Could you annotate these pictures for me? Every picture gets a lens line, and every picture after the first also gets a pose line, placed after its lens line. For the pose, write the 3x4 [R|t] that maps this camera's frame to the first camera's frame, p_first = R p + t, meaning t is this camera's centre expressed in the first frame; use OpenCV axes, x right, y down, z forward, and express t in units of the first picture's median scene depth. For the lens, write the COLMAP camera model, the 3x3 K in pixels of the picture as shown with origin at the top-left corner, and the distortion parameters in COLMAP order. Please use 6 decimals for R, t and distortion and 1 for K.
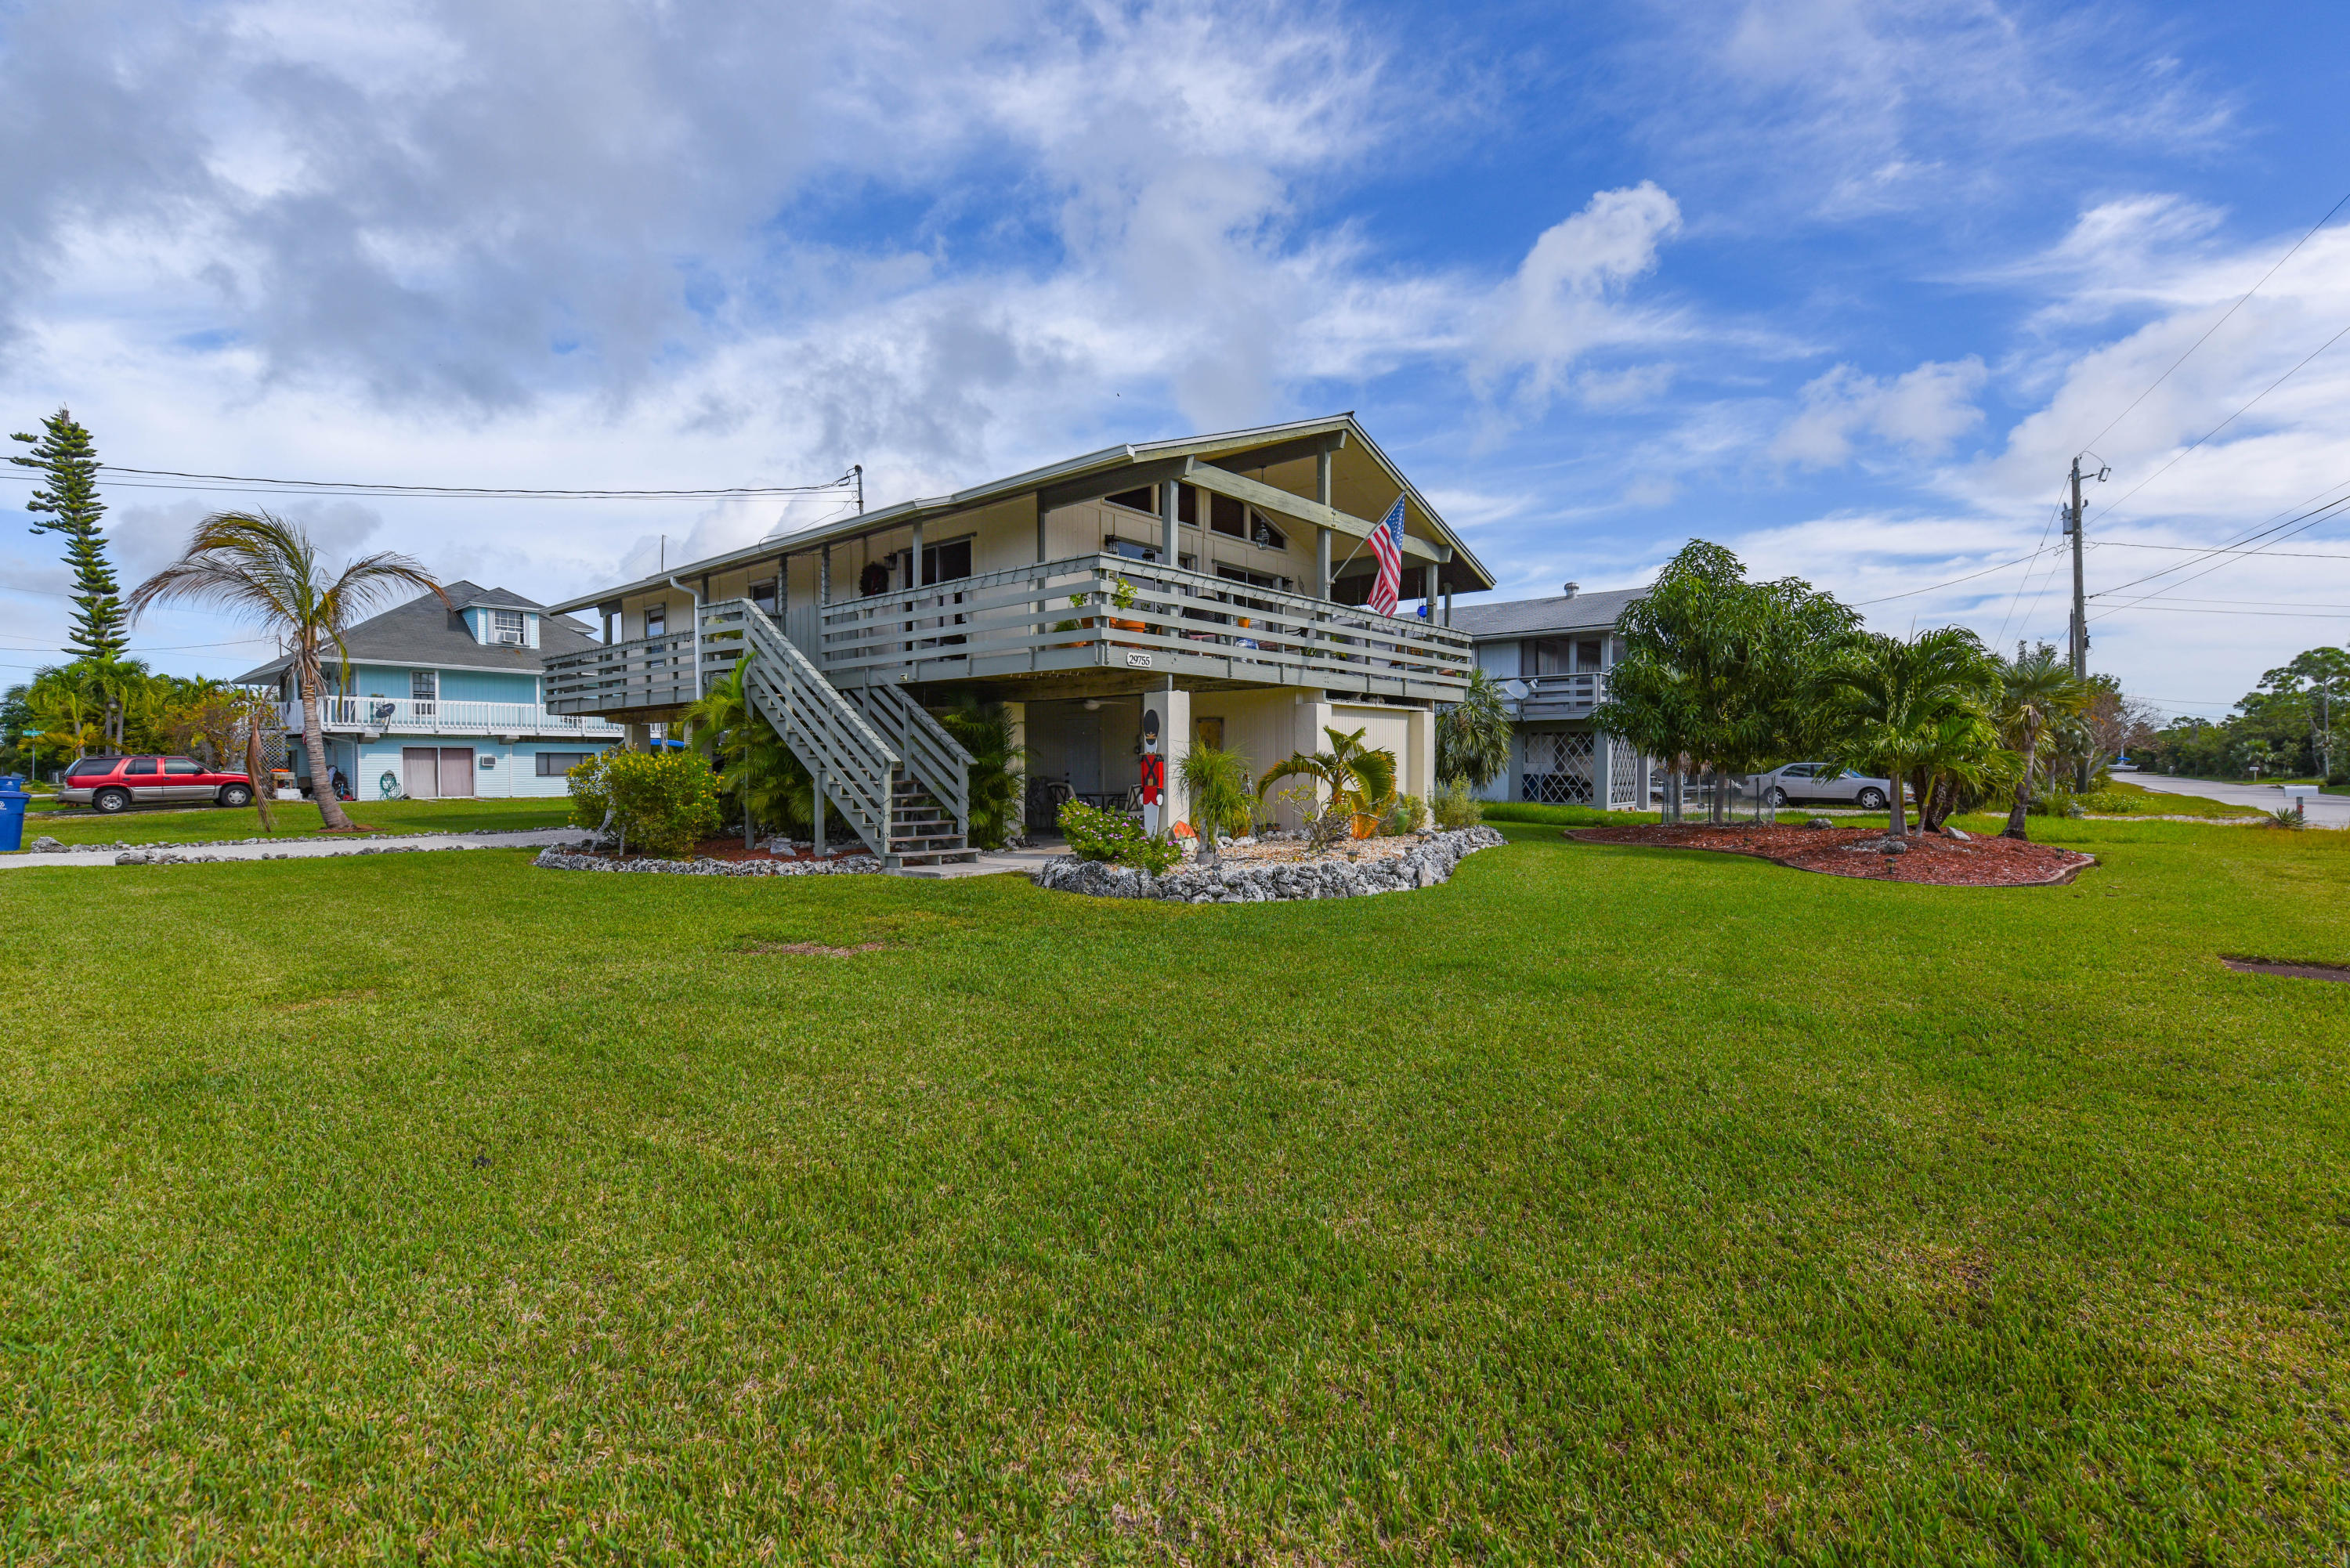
lens RADIAL K [[1044.9, 0, 1174.8], [0, 1044.9, 807.7], [0, 0, 1]] dist [-0.000858, -0.007913]
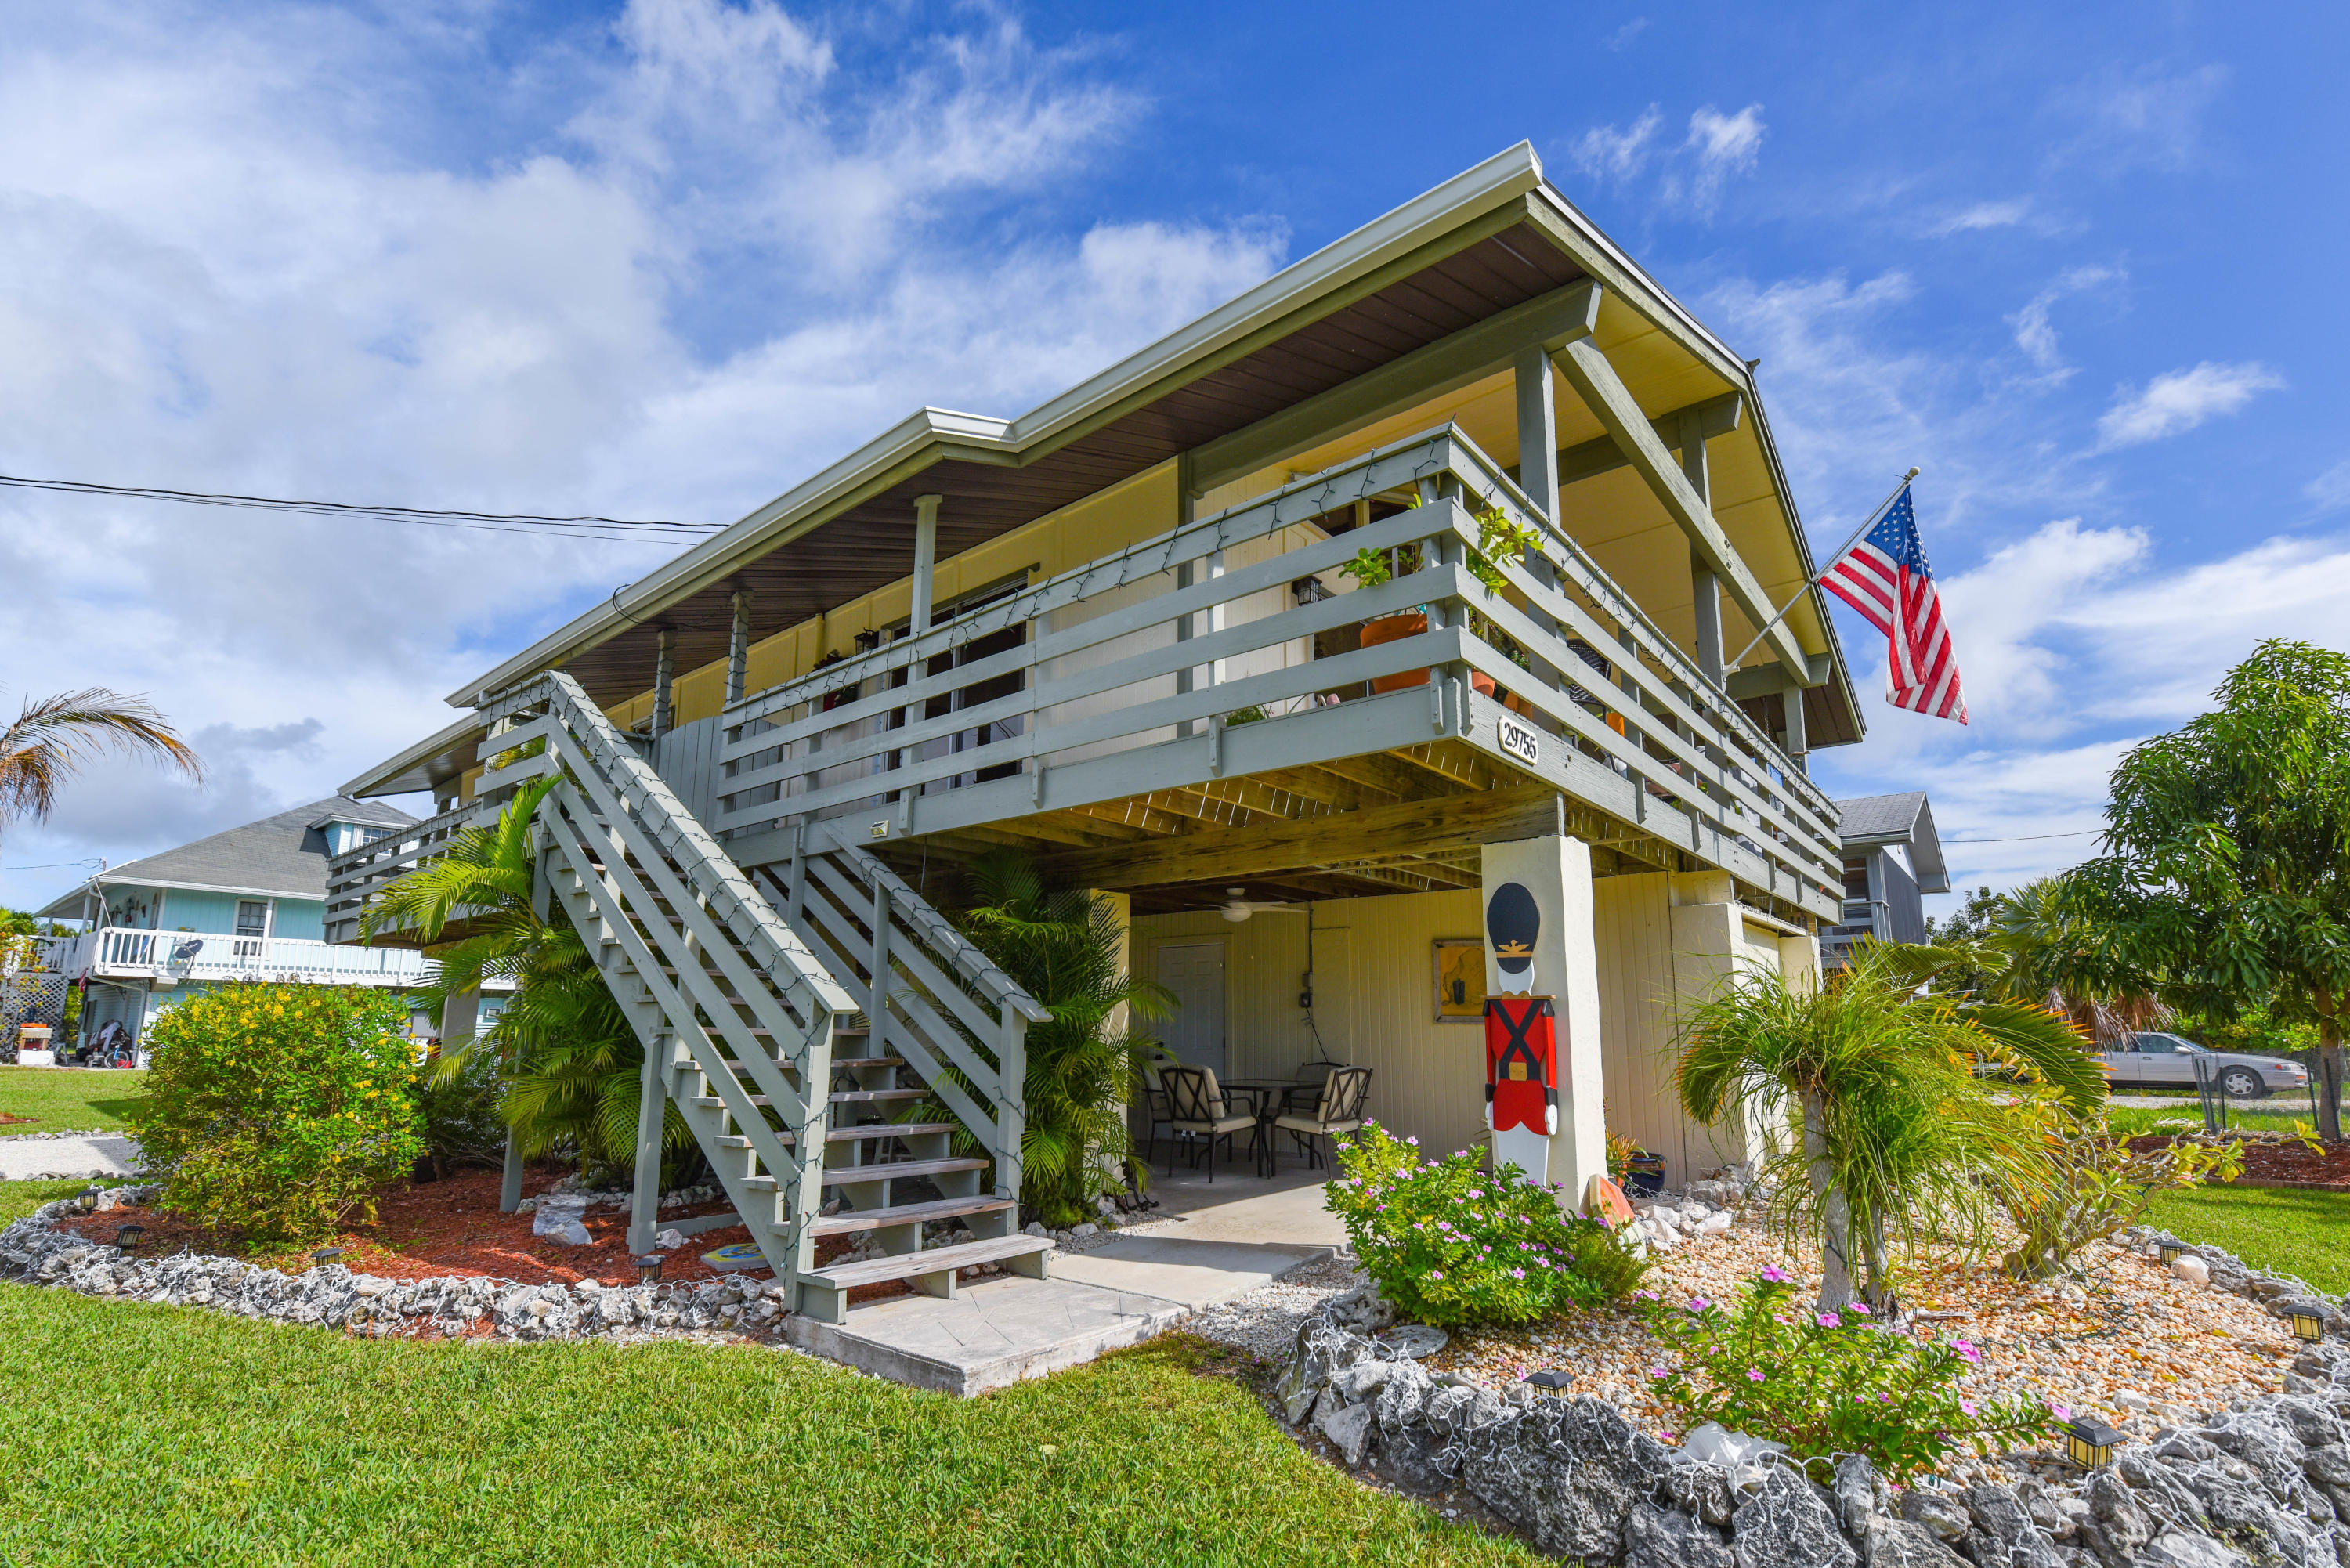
lens RADIAL K [[1039.6, 0, 1175.1], [0, 1039.6, 888.2], [0, 0, 1]] dist [-0.000759, -0.010455]
pose [[0.999635, 0.010516, 0.024870, -0.141538], [-0.005949, 0.984186, -0.177037, -0.019699], [-0.026339, 0.176824, 0.983890, 0.555626]]
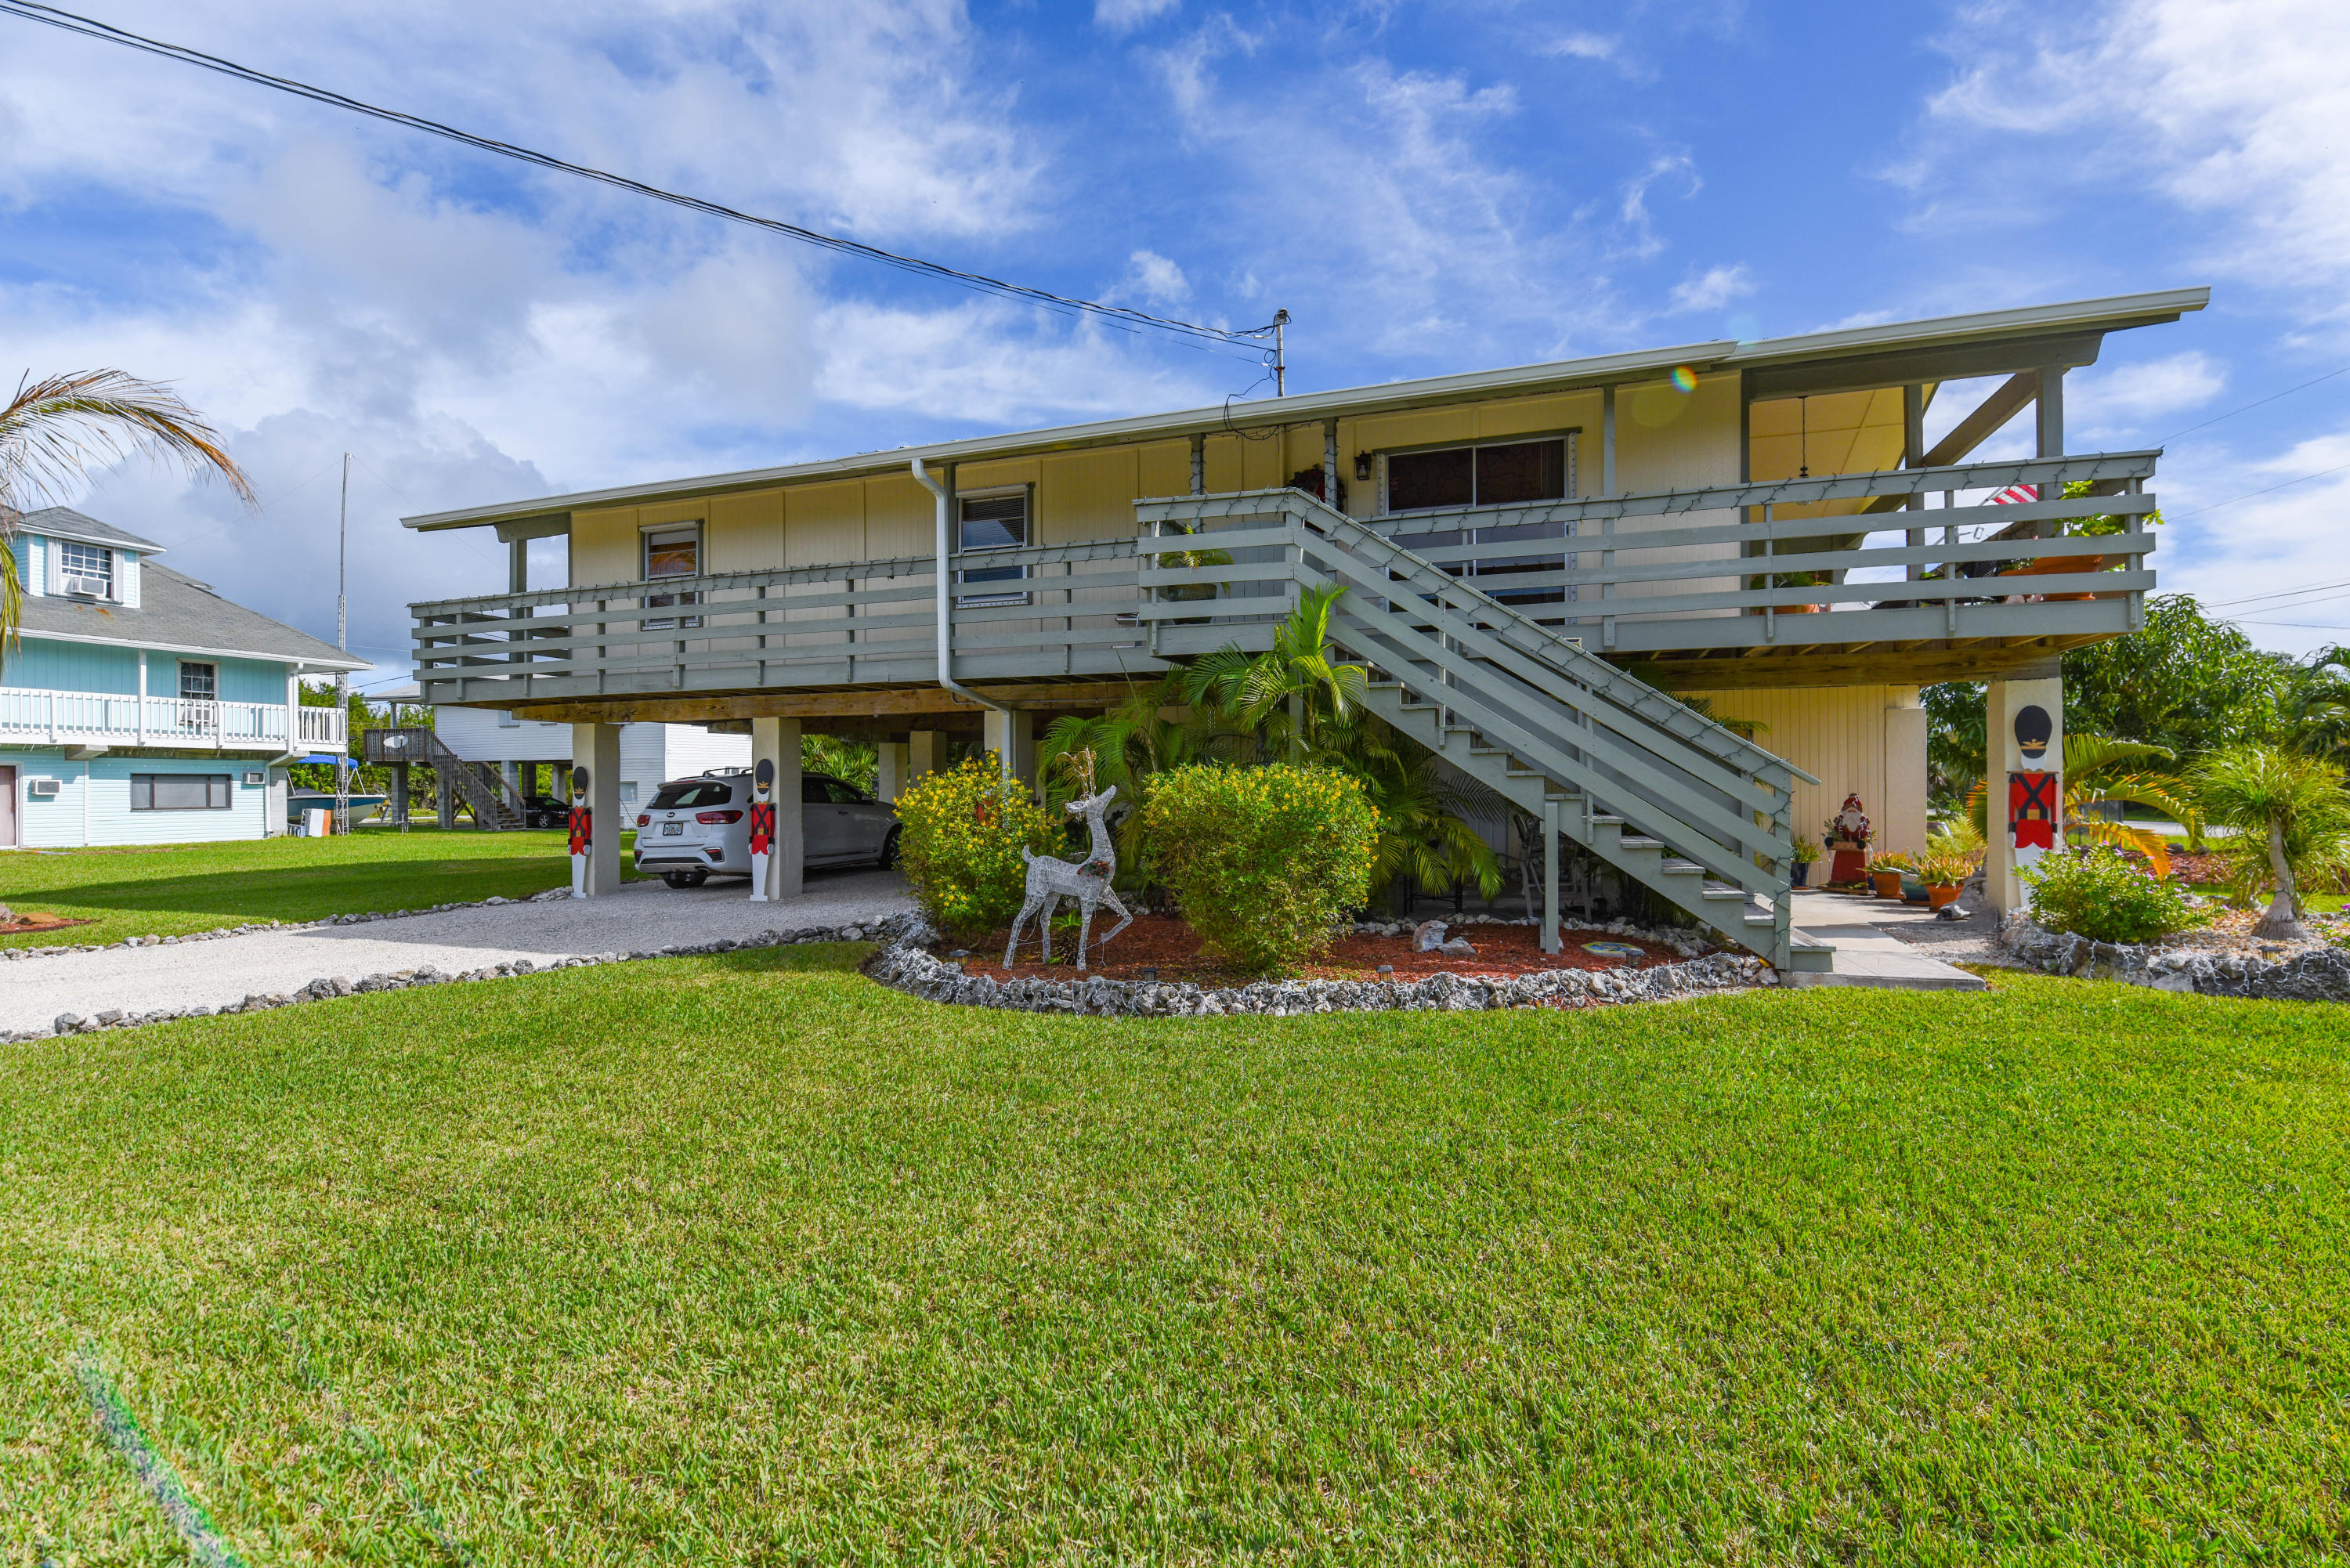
lens RADIAL K [[1022.1, 0, 1172.4], [0, 1022.1, 830.4], [0, 0, 1]] dist [0.000625, -0.007355]
pose [[0.929253, -0.019752, 0.368916, -0.695705], [0.019406, 0.999801, 0.004650, -0.024736], [-0.368935, 0.002838, 0.929451, 0.536383]]
